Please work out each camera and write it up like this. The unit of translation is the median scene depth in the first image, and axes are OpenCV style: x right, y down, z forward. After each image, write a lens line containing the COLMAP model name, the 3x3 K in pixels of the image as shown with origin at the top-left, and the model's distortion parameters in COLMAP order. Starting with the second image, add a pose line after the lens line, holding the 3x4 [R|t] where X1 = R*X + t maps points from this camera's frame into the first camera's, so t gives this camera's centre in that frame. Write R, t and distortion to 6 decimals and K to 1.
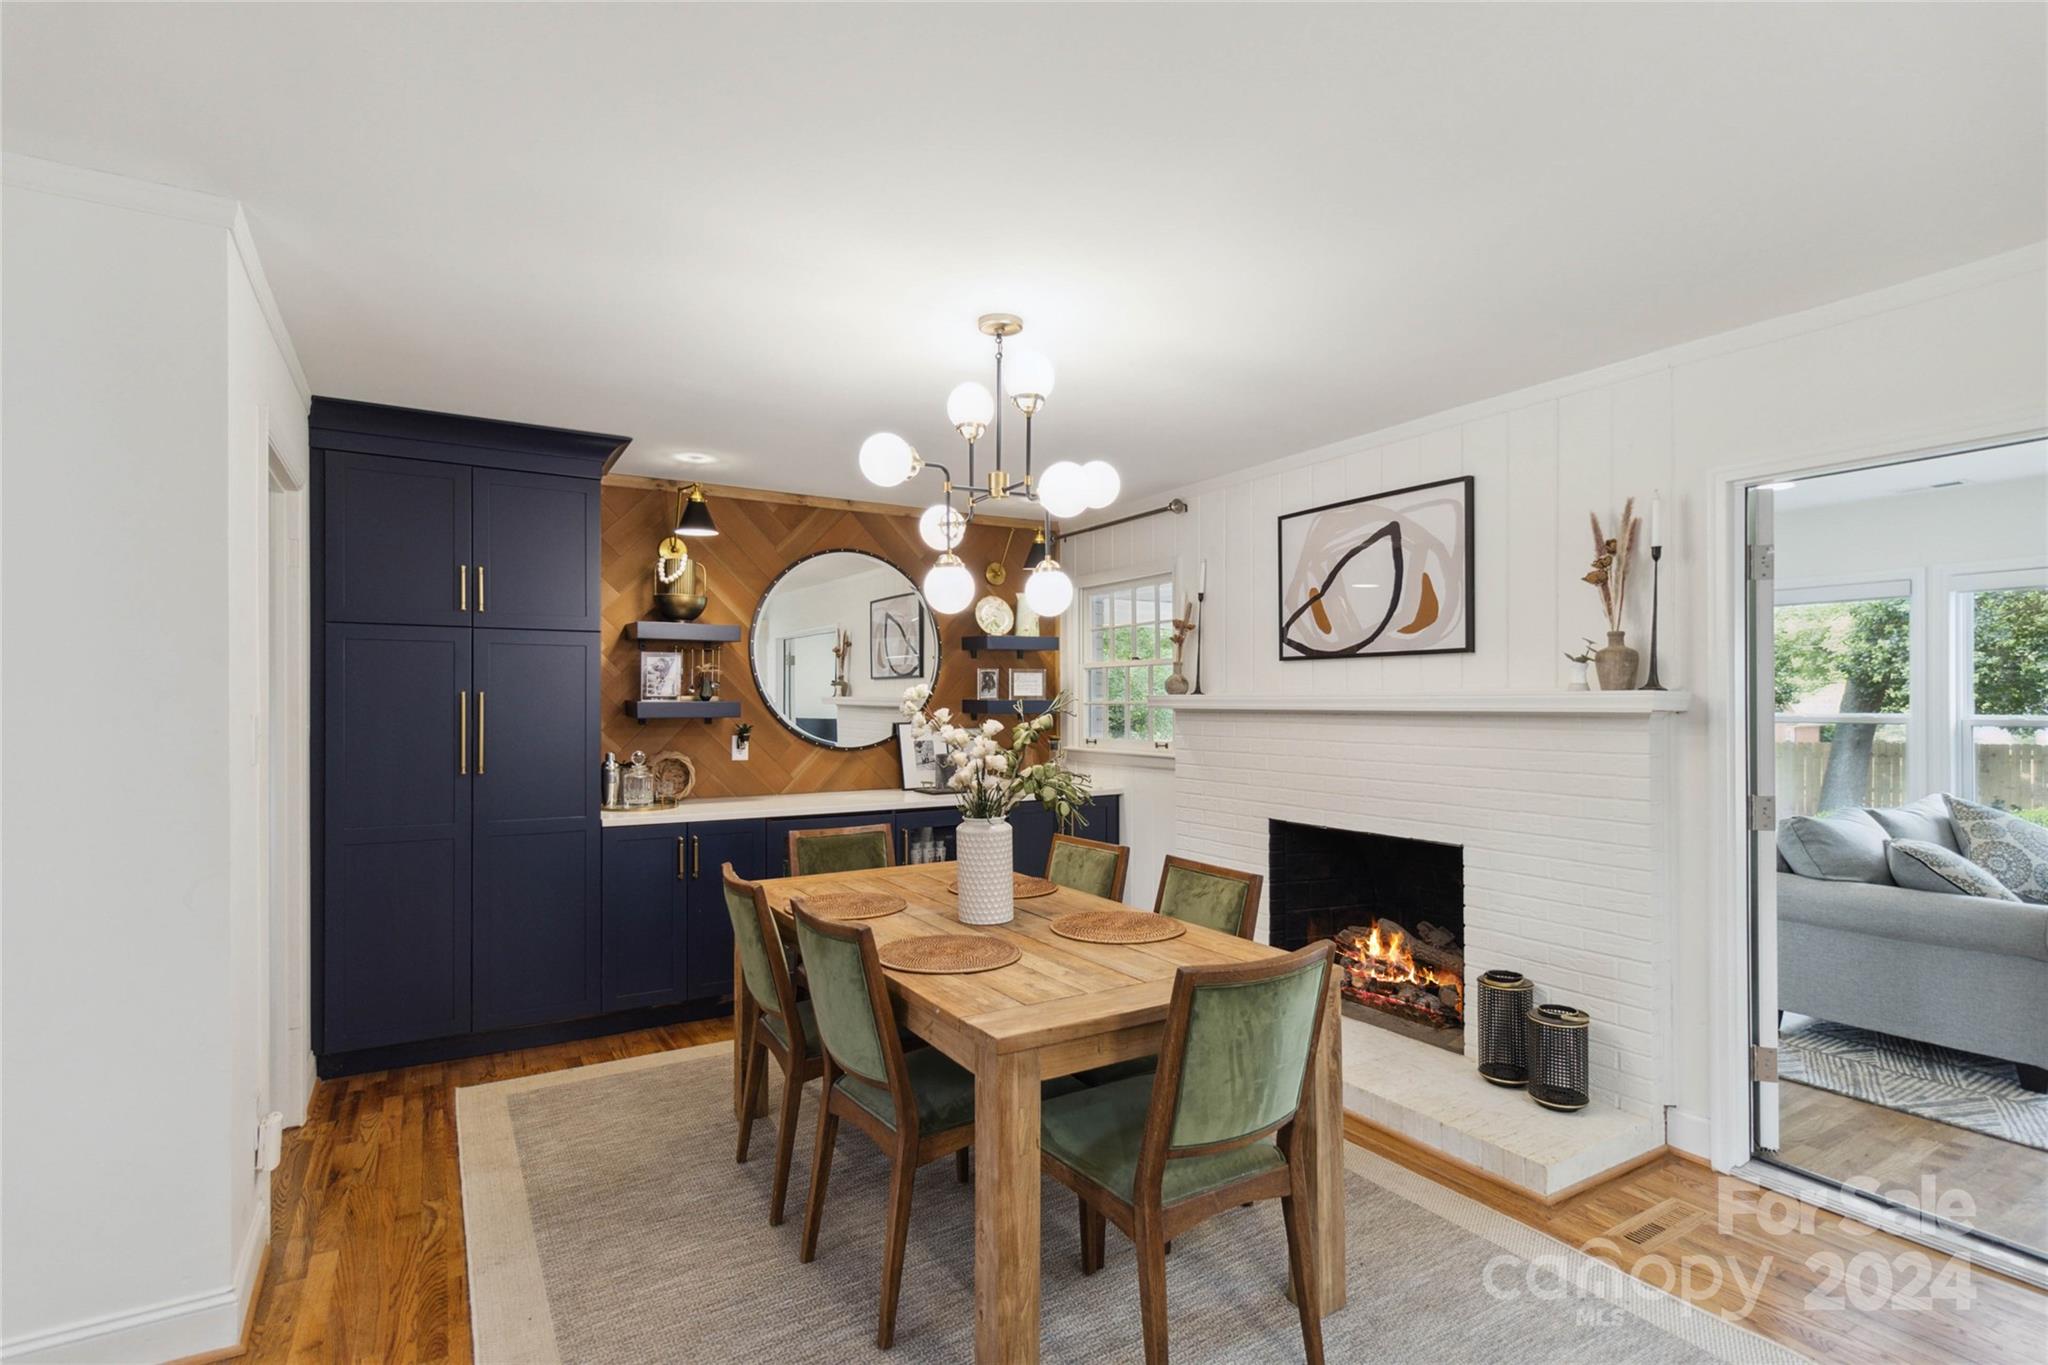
lens RADIAL K [[993.3, 0, 1027.1], [0, 993.3, 699.6], [0, 0, 1]] dist [-0.000842, -0.000182]
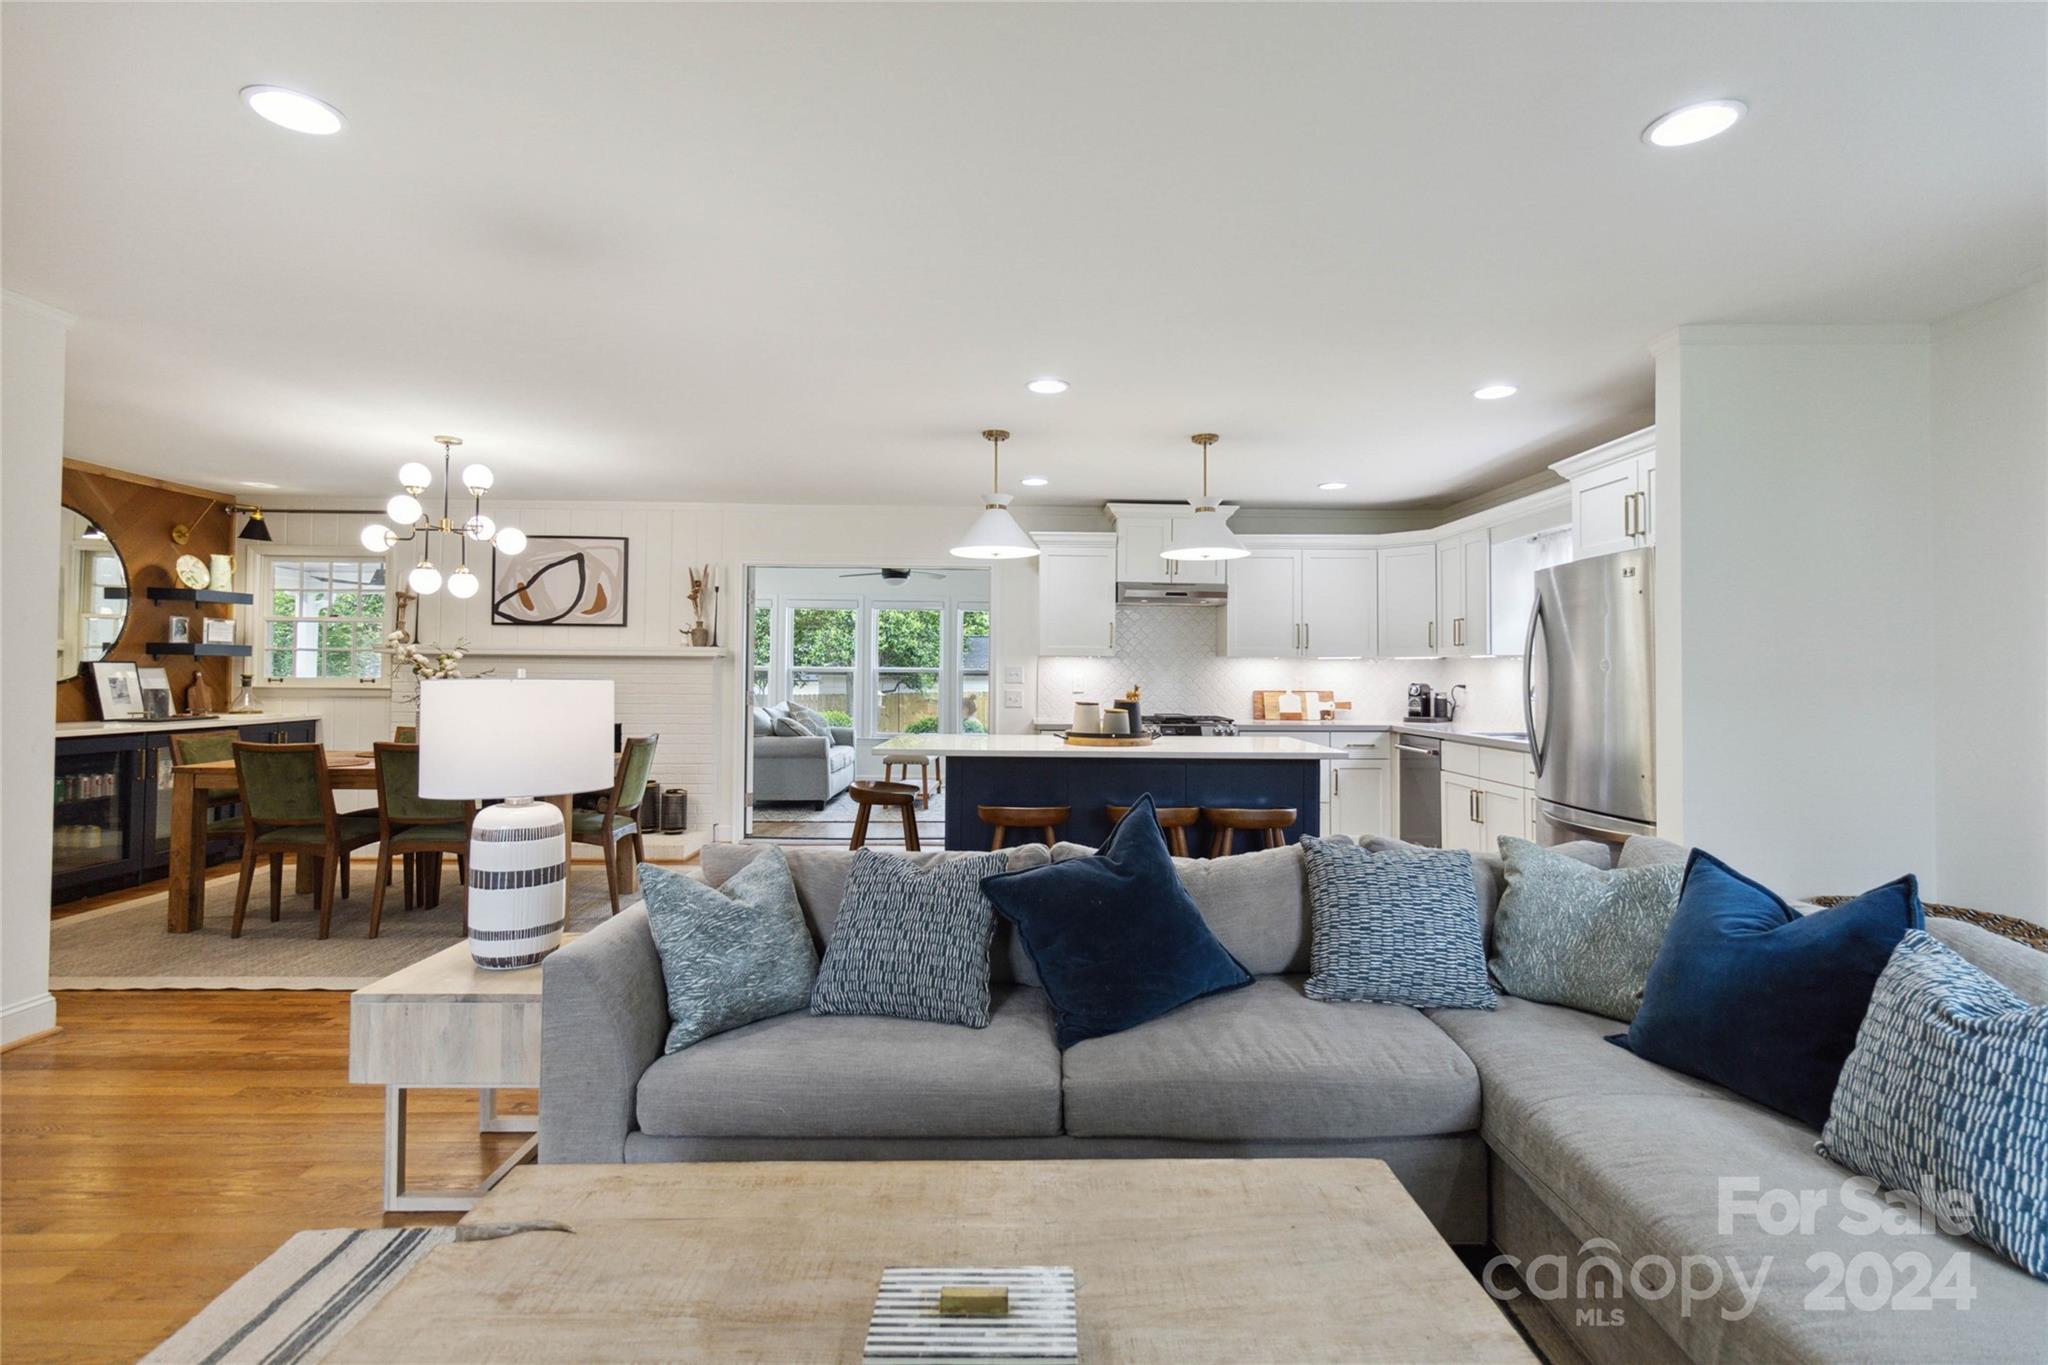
lens RADIAL K [[958.6, 0, 1035.7], [0, 958.6, 664.2], [0, 0, 1]] dist [0.003495, 0.000336]
pose [[0.494125, 0.012429, 0.869302, -0.708080], [-0.011151, 0.999906, -0.007958, 0.029604], [-0.869319, -0.005761, 0.494217, -0.575551]]
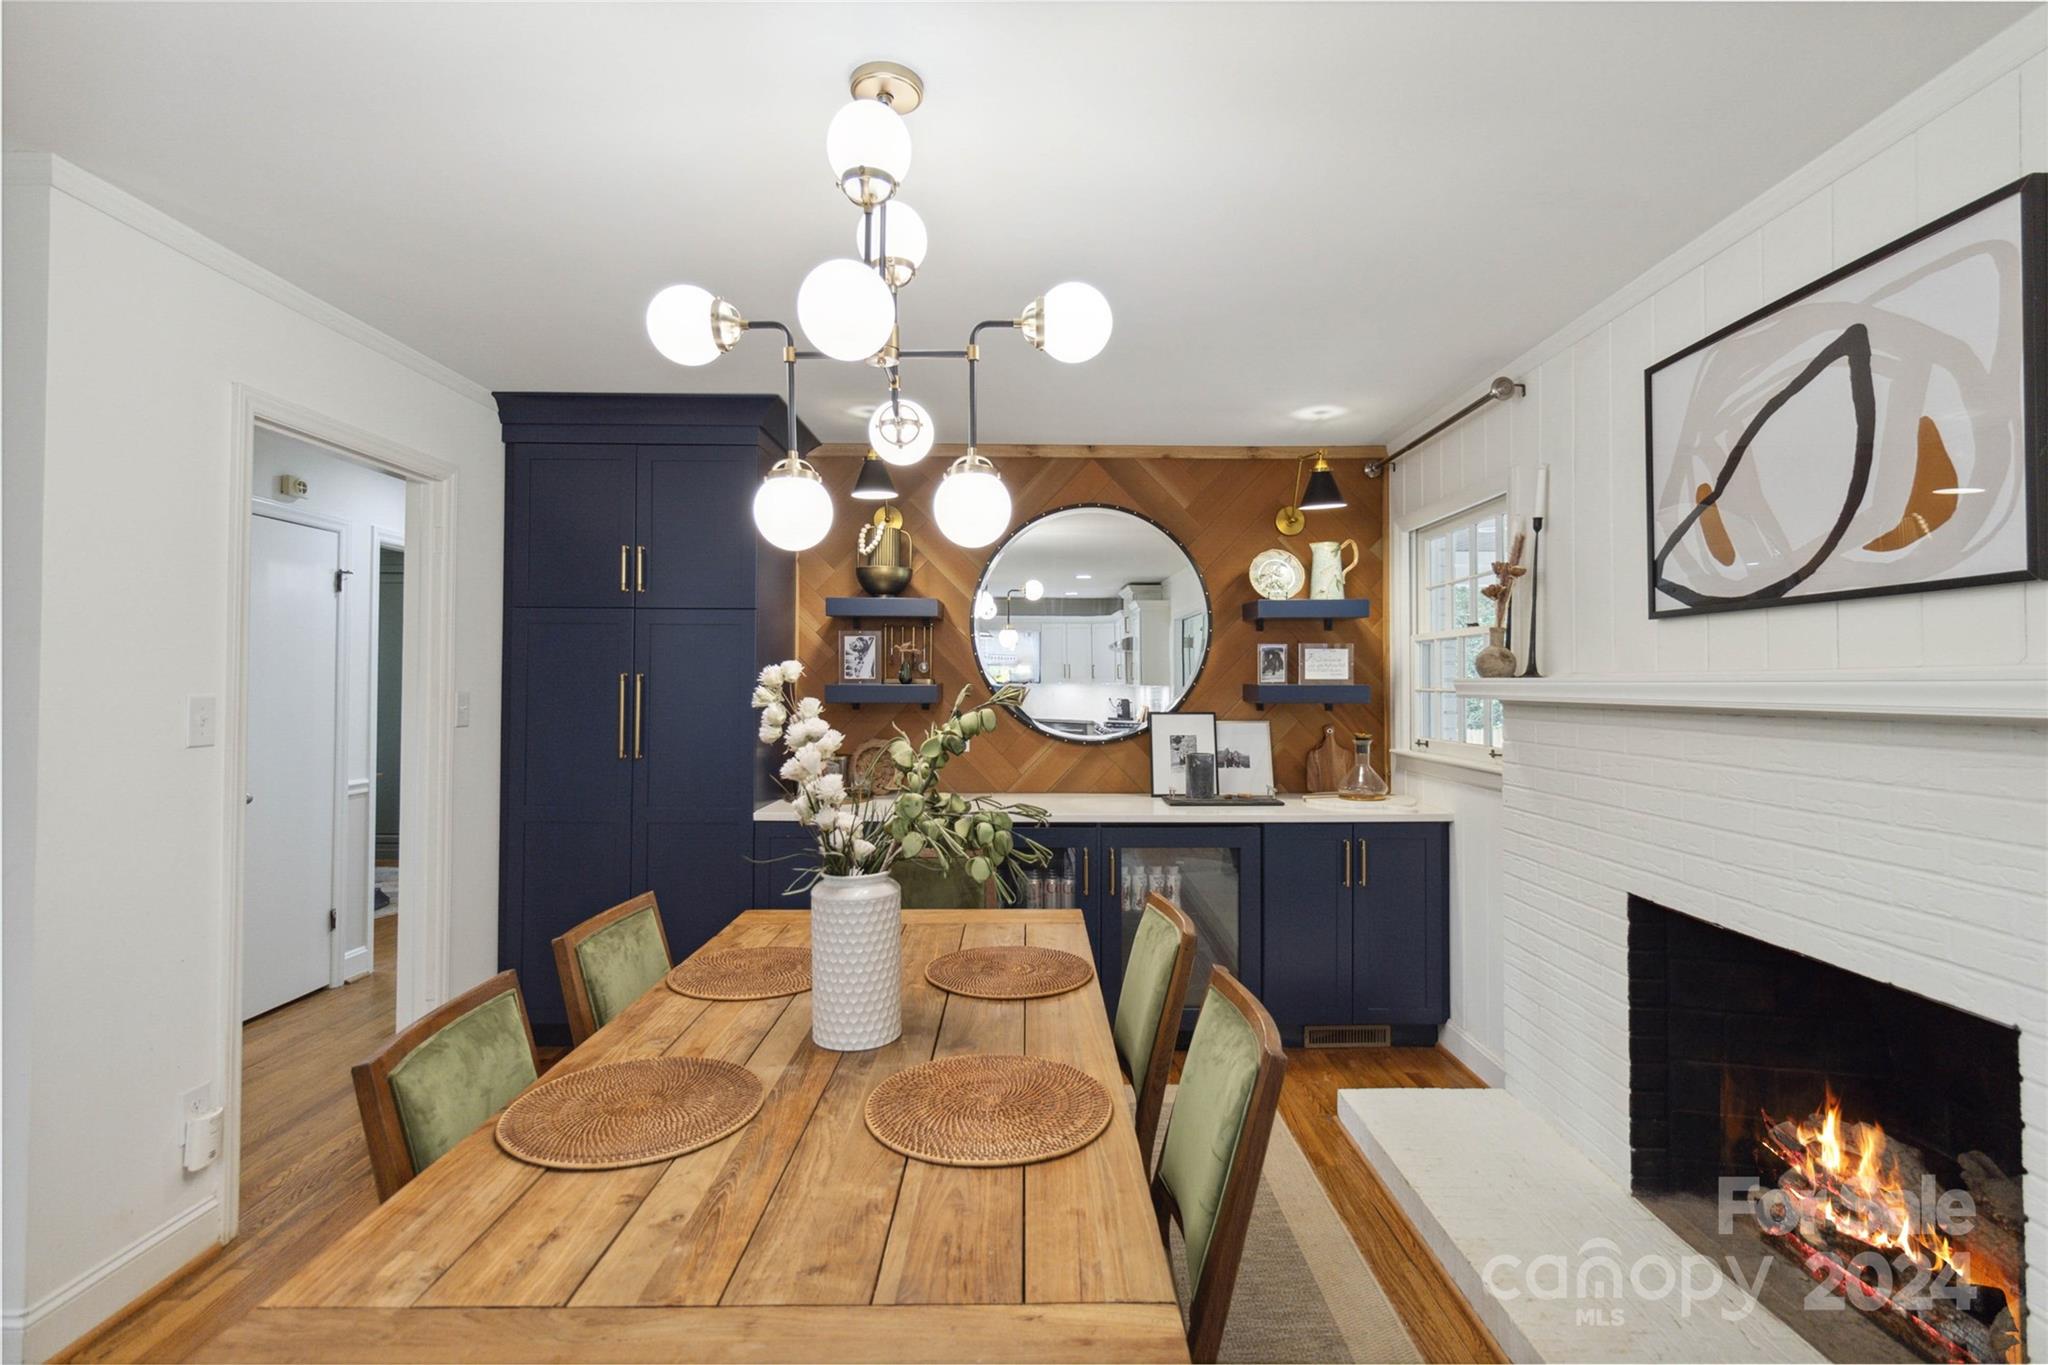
lens RADIAL K [[958.6, 0, 1035.7], [0, 958.6, 664.2], [0, 0, 1]] dist [0.003495, 0.000336]
pose [[0.859590, -0.005335, -0.510956, 0.247282], [-0.004915, 0.999813, -0.018708, -0.000969], [0.510960, 0.018593, 0.859403, 0.363830]]
